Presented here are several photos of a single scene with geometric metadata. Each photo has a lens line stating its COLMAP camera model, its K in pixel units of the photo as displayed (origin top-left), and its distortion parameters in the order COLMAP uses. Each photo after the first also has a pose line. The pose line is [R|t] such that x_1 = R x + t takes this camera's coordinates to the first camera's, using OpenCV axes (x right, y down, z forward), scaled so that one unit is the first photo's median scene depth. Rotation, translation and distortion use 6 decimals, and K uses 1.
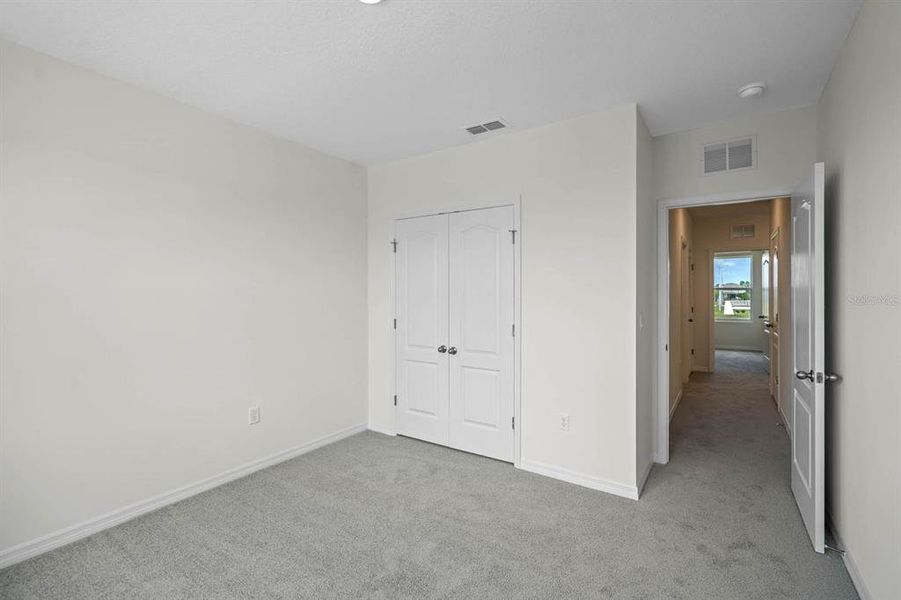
lens RADIAL K [[403.3, 0, 453.3], [0, 403.3, 300.0], [0, 0, 1]] dist [0.000427, -0.002279]
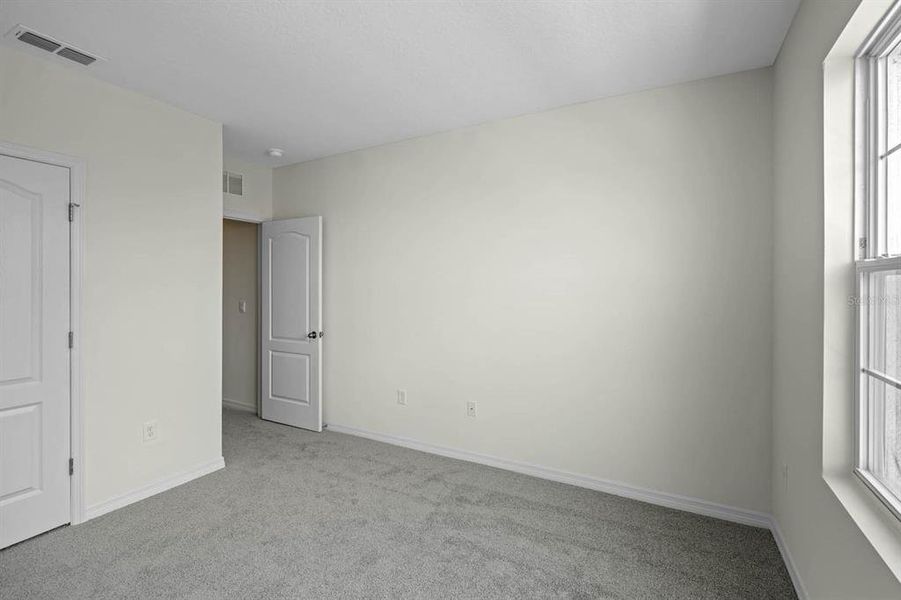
lens RADIAL K [[403.3, 0, 450.5], [0, 403.3, 294.9], [0, 0, 1]] dist [0.000427, -0.002279]
pose [[-0.106621, -0.009745, 0.994252, -0.697804], [0.005555, 0.999931, 0.010397, -0.011159], [-0.994284, 0.006631, -0.106559, 0.422641]]
